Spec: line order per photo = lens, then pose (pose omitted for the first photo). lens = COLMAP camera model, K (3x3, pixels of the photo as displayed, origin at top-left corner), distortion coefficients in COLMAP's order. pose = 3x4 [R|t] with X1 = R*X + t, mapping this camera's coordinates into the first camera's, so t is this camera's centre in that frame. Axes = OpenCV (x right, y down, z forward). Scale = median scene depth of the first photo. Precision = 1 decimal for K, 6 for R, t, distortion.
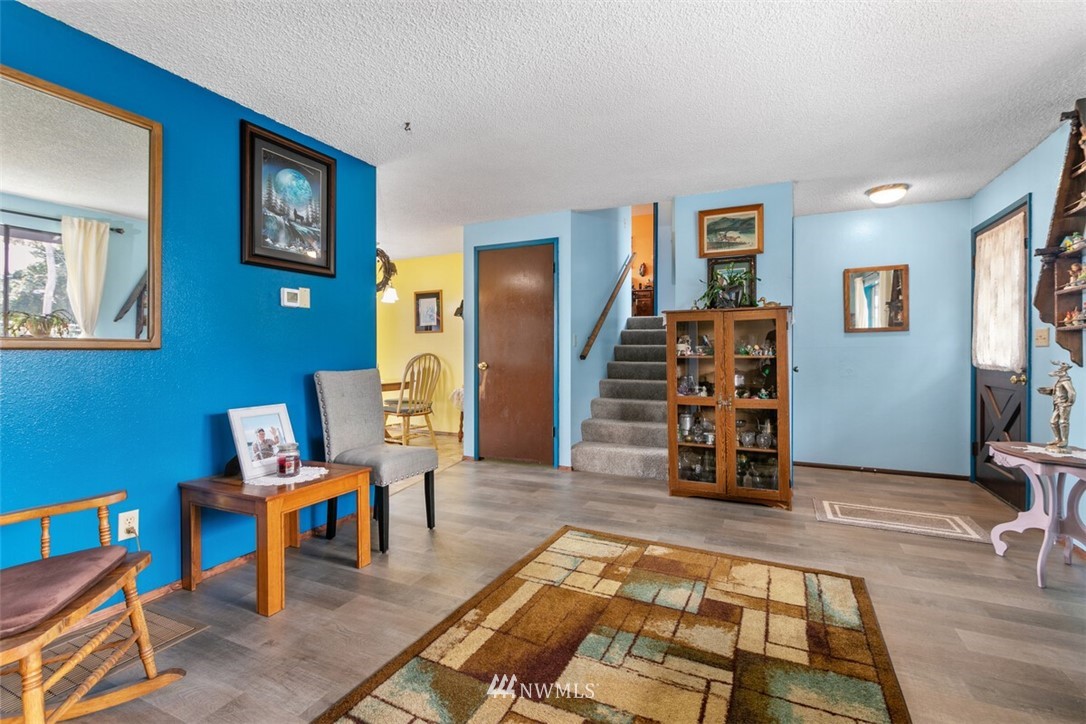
lens RADIAL K [[481.8, 0, 548.6], [0, 481.8, 352.9], [0, 0, 1]] dist [-0.000079, -0.000021]
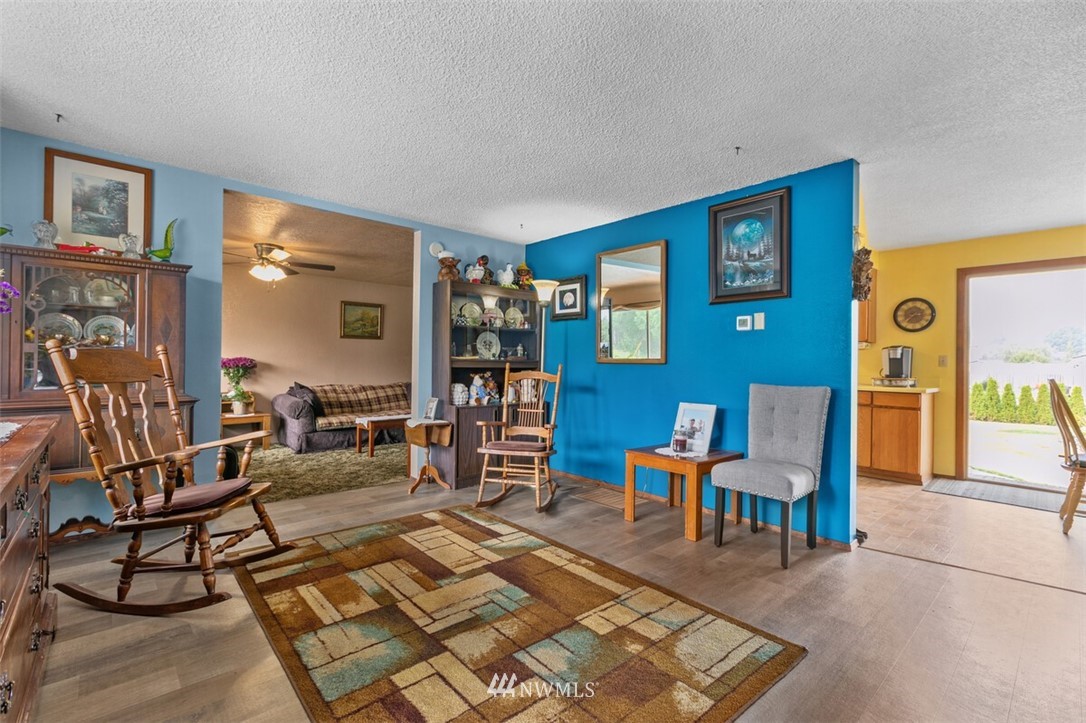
lens RADIAL K [[484.6, 0, 546.5], [0, 484.6, 360.3], [0, 0, 1]] dist [-0.000098, -0.000292]
pose [[-0.383456, -0.008250, -0.923522, 0.777552], [-0.015495, 0.999877, -0.002498, -0.007750], [0.923429, 0.013353, -0.383536, 0.965526]]
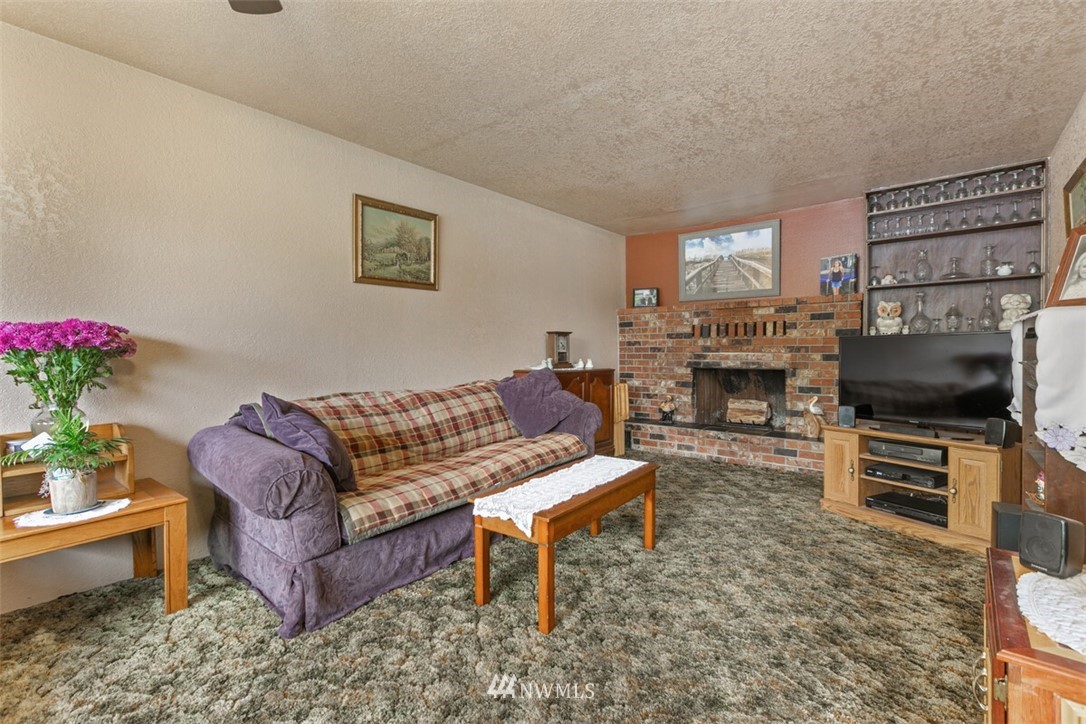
lens RADIAL K [[484.6, 0, 546.5], [0, 484.6, 360.8], [0, 0, 1]] dist [-0.000098, -0.000292]
pose [[-0.249759, 0.024658, -0.967994, -0.268043], [0.002059, 0.999687, 0.024935, 0.038080], [0.968306, 0.004235, -0.249732, -0.401377]]
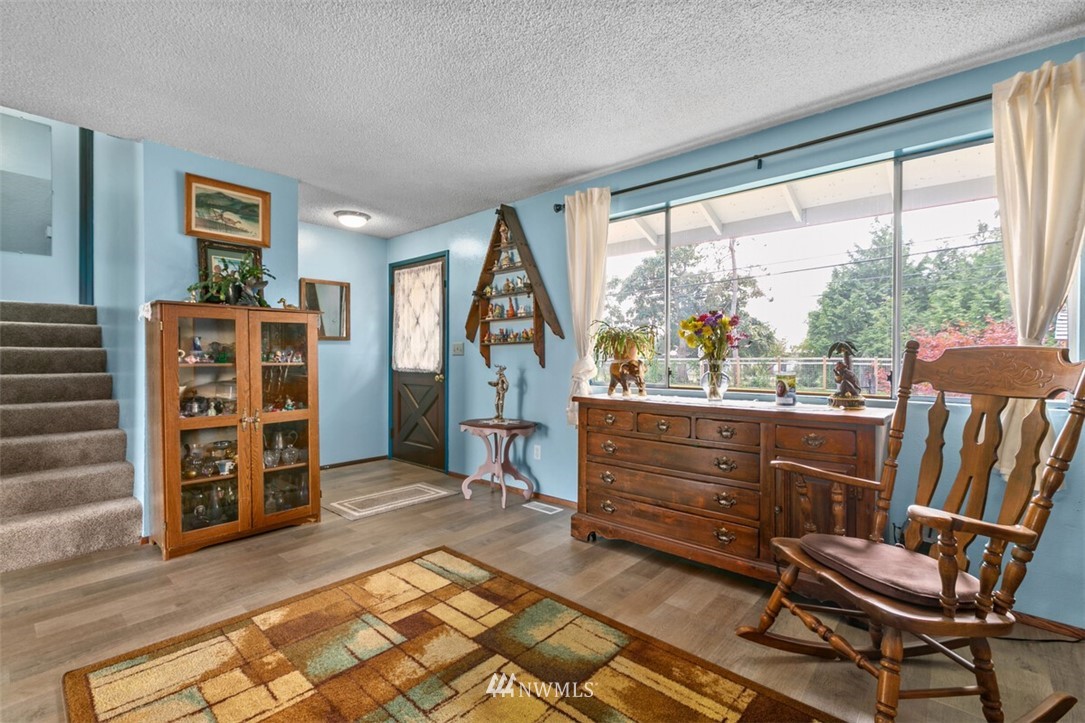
lens RADIAL K [[484.1, 0, 546.0], [0, 484.1, 360.3], [0, 0, 1]] dist [-0.000098, -0.000292]
pose [[0.276542, -0.003106, 0.960997, -0.358054], [-0.000305, 0.999994, 0.003320, -0.002468], [-0.961002, -0.001211, 0.276539, 0.333146]]
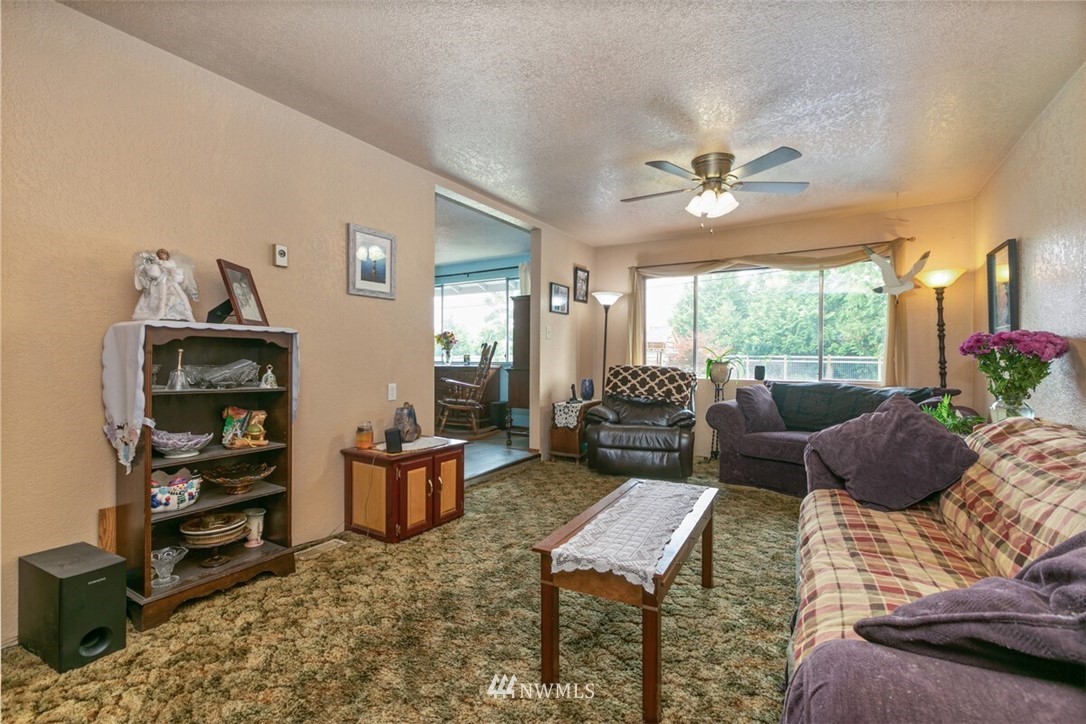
lens RADIAL K [[484.6, 0, 546.5], [0, 484.6, 360.8], [0, 0, 1]] dist [-0.000098, -0.000292]
pose [[0.109515, -0.006277, 0.993965, -1.754532], [0.001735, 0.999980, 0.006124, 0.042210], [-0.993984, 0.001054, 0.109524, -0.476257]]
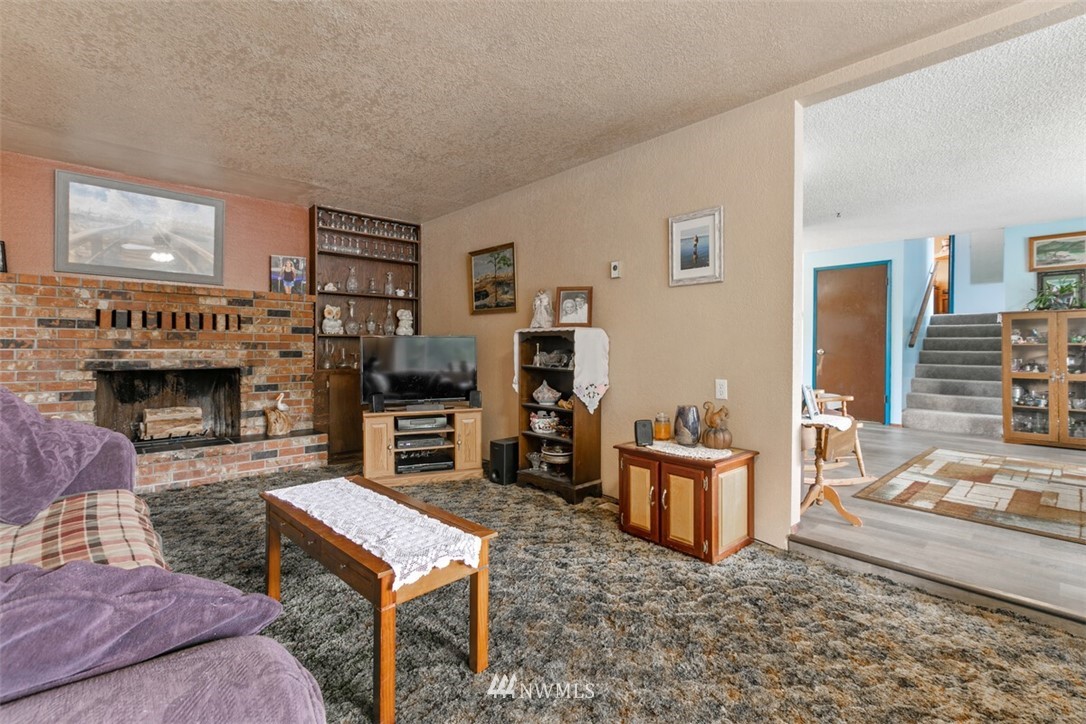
lens RADIAL K [[485.2, 0, 546.6], [0, 485.2, 349.6], [0, 0, 1]] dist [0.000889, -0.000830]
pose [[0.929295, 0.008631, -0.369238, -0.601591], [-0.008905, 0.999960, 0.000963, 0.043827], [0.369232, 0.002393, 0.929334, -1.045933]]
